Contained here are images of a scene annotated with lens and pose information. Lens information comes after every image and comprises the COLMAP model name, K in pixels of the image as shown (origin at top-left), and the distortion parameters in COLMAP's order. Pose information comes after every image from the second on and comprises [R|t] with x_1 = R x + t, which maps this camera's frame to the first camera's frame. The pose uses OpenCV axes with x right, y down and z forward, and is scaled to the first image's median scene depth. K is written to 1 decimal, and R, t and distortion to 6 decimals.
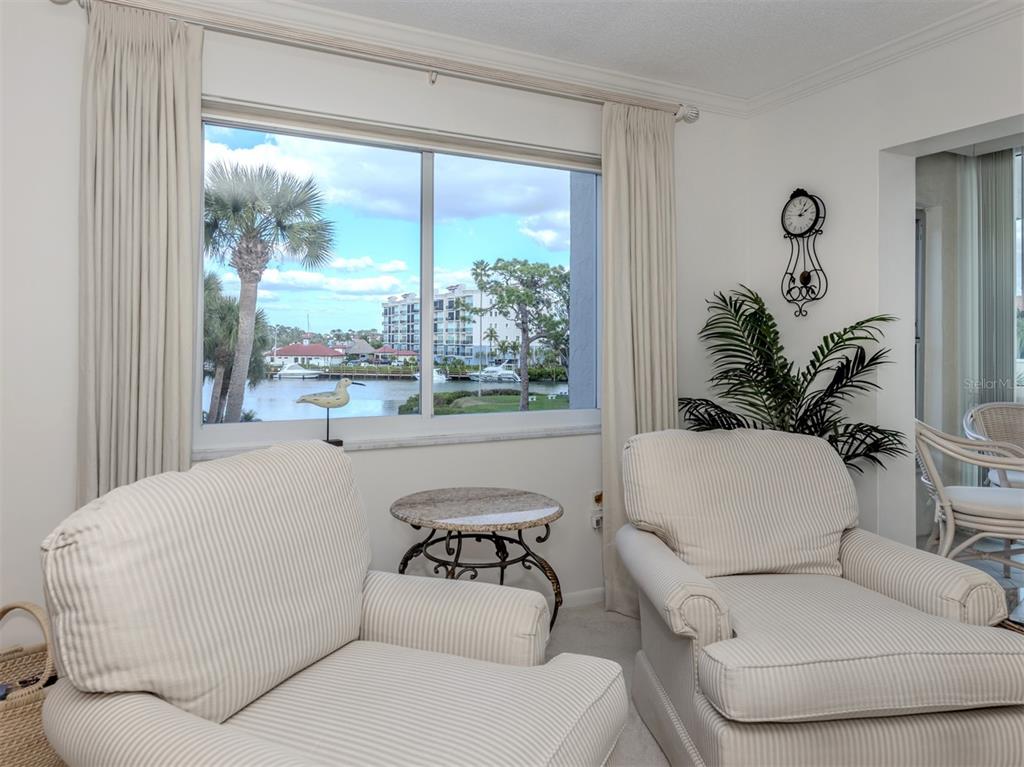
lens RADIAL K [[676.5, 0, 465.2], [0, 676.5, 326.5], [0, 0, 1]] dist [0.020907, -0.005410]
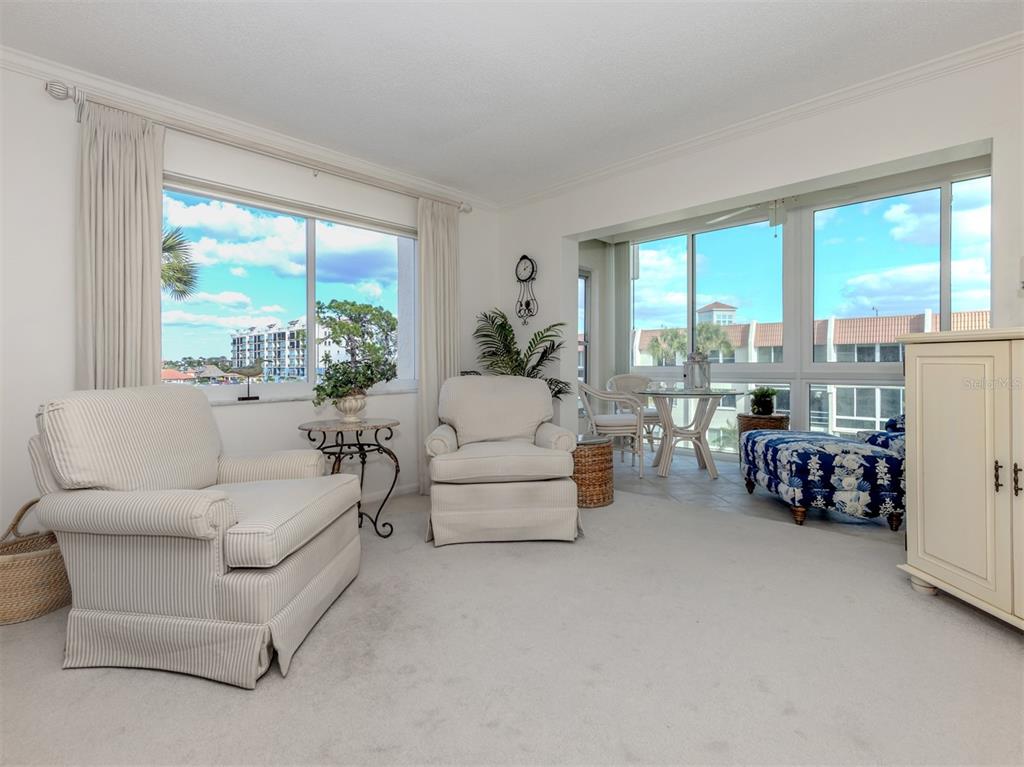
lens RADIAL K [[502.4, 0, 480.6], [0, 502.4, 355.4], [0, 0, 1]] dist [0.001535, 0.001820]
pose [[0.943863, -0.008981, 0.330215, -0.063025], [0.006957, 0.999949, 0.007312, 0.055280], [-0.330264, -0.004605, 0.943877, -0.228859]]
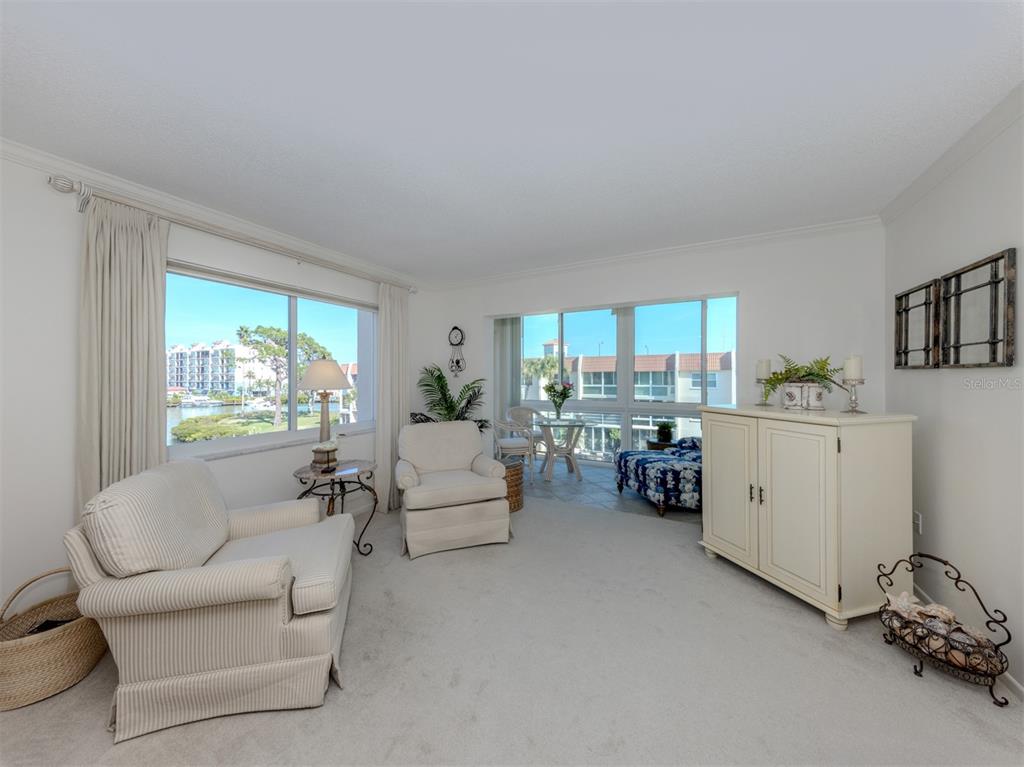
lens RADIAL K [[372.8, 0, 495.0], [0, 372.8, 373.6], [0, 0, 1]] dist [0.006235, -0.000625]
pose [[0.815422, 0.000039, 0.578867, -0.184234], [-0.005023, 0.999963, 0.007008, -0.039380], [-0.578845, -0.008622, 0.815392, -0.202857]]
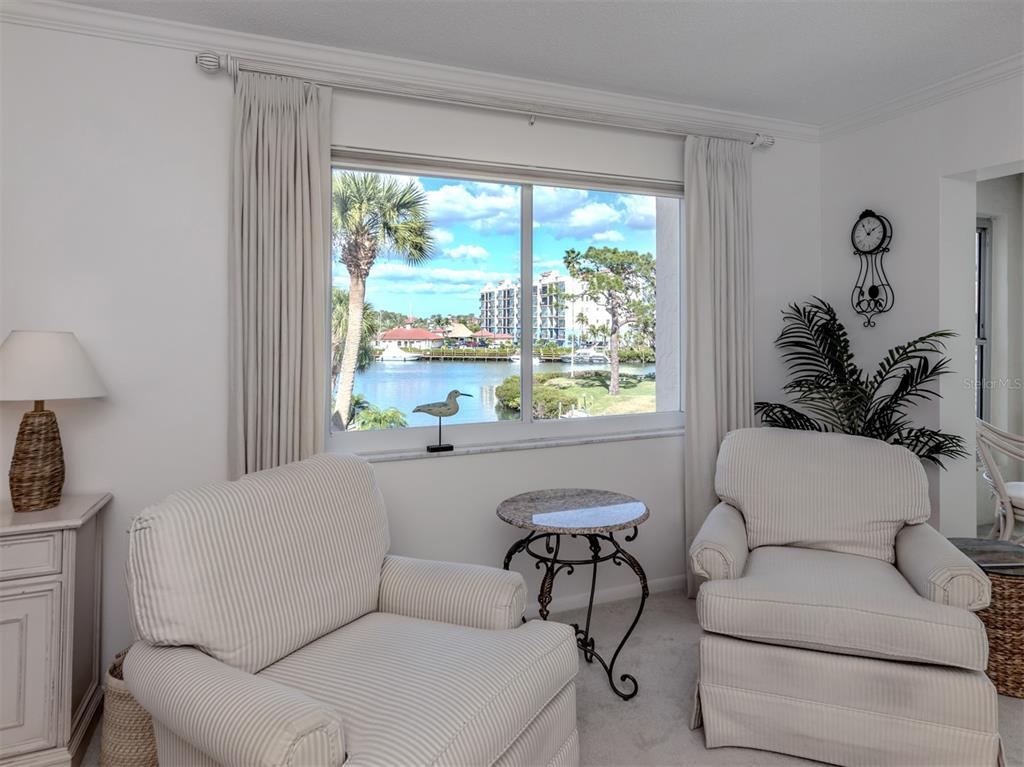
lens RADIAL K [[641.2, 0, 532.8], [0, 641.2, 315.4], [0, 0, 1]] dist [0.010950, -0.000684]
pose [[0.999208, -0.005080, -0.039459, -0.003828], [0.005339, 0.999965, 0.006482, -0.043567], [0.039425, -0.006688, 0.999200, -0.049920]]
